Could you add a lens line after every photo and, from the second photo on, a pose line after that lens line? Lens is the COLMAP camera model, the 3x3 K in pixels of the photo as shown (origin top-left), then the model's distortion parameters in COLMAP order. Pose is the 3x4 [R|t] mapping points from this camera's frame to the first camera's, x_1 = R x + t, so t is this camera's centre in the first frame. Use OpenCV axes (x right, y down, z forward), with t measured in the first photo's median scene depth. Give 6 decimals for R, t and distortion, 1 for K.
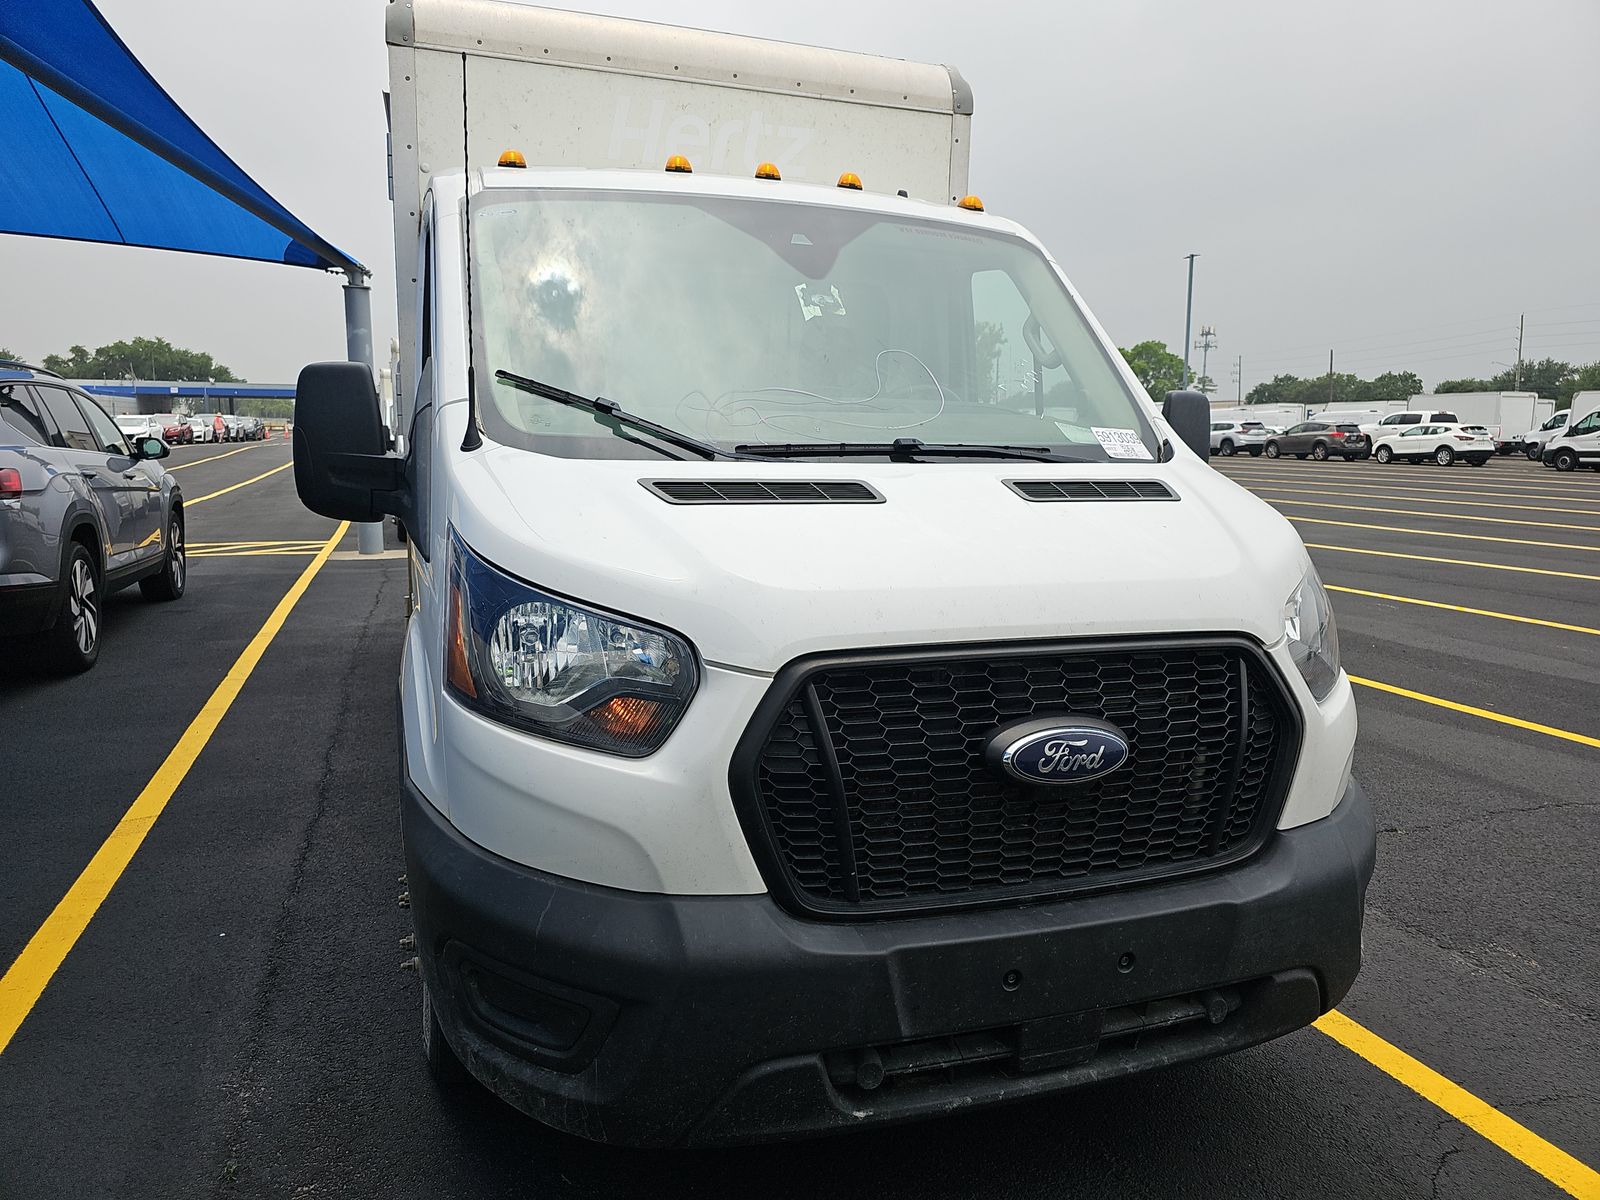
lens RADIAL K [[1072.9, 0, 800.0], [0, 1072.9, 600.0], [0, 0, 1]] dist [0.072554, -0.080093]
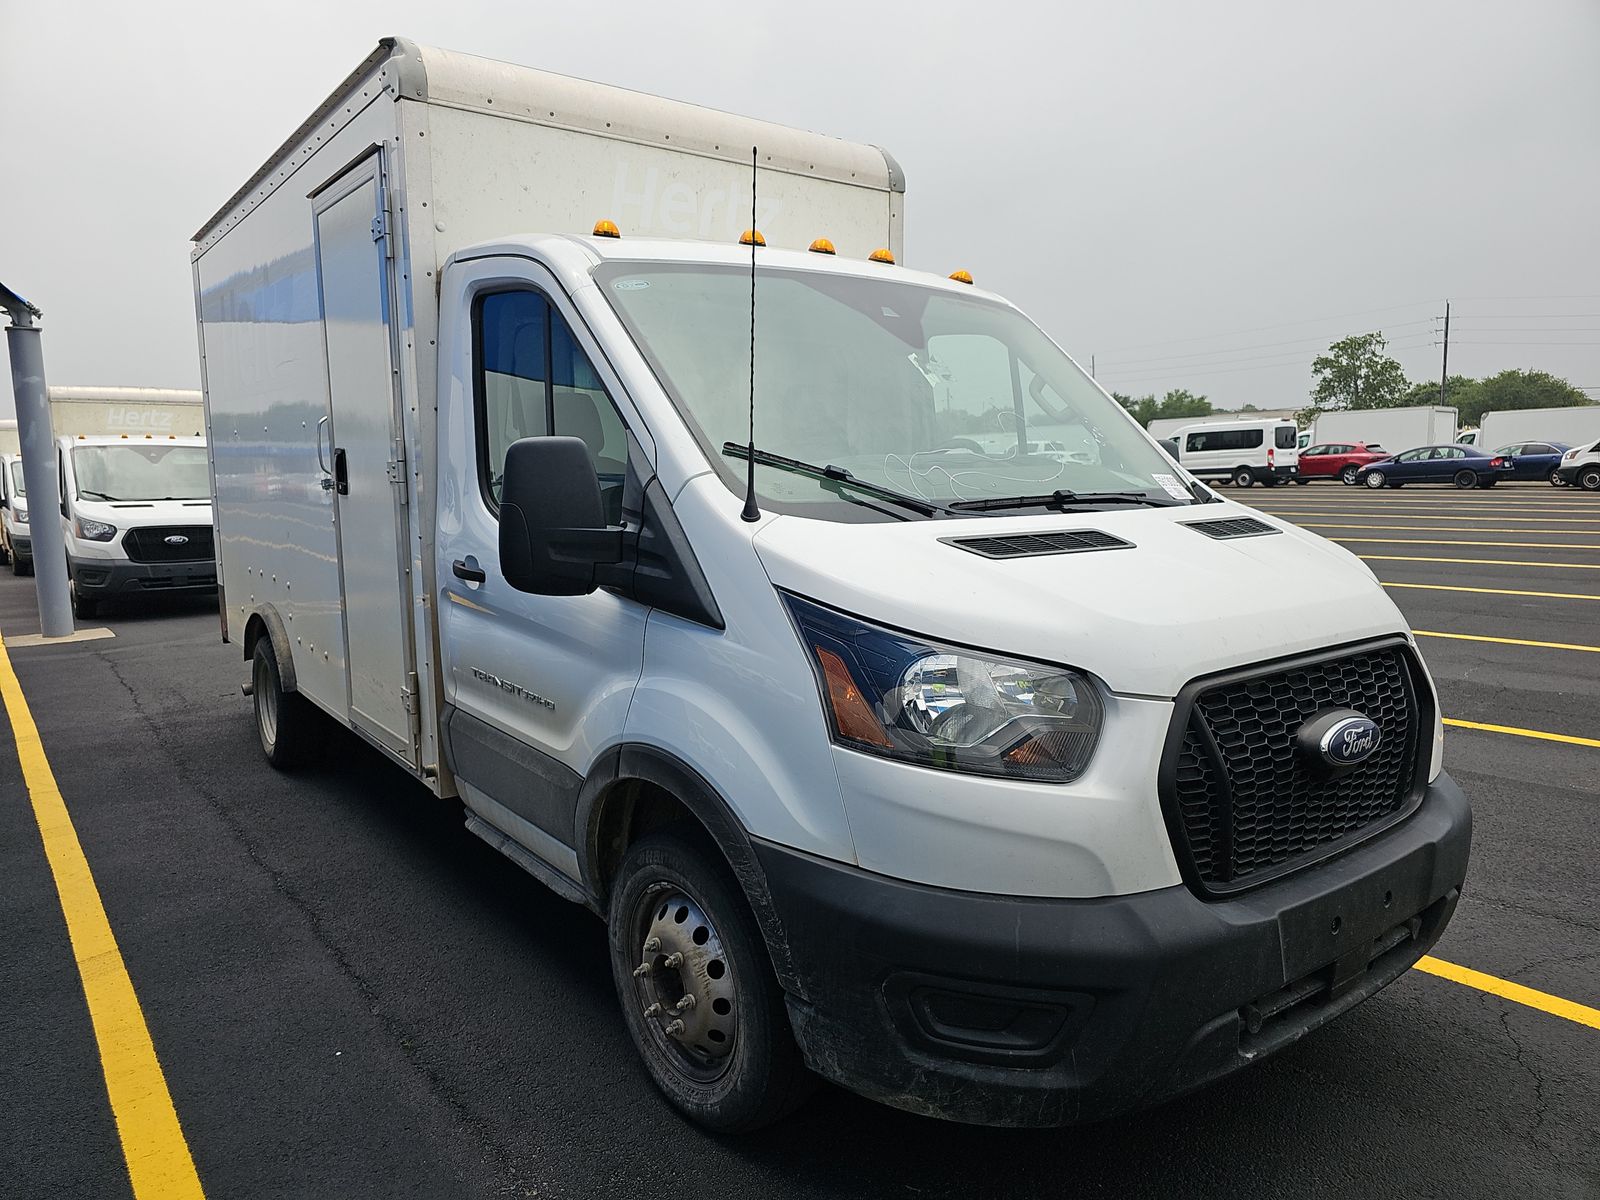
lens RADIAL K [[1069.7, 0, 796.1], [0, 1069.7, 620.5], [0, 0, 1]] dist [0.071328, -0.076259]
pose [[0.948575, -0.075852, 0.307329, -0.554871], [0.080301, 0.996769, -0.001837, -0.033403], [-0.306197, 0.026422, 0.951601, -0.003044]]
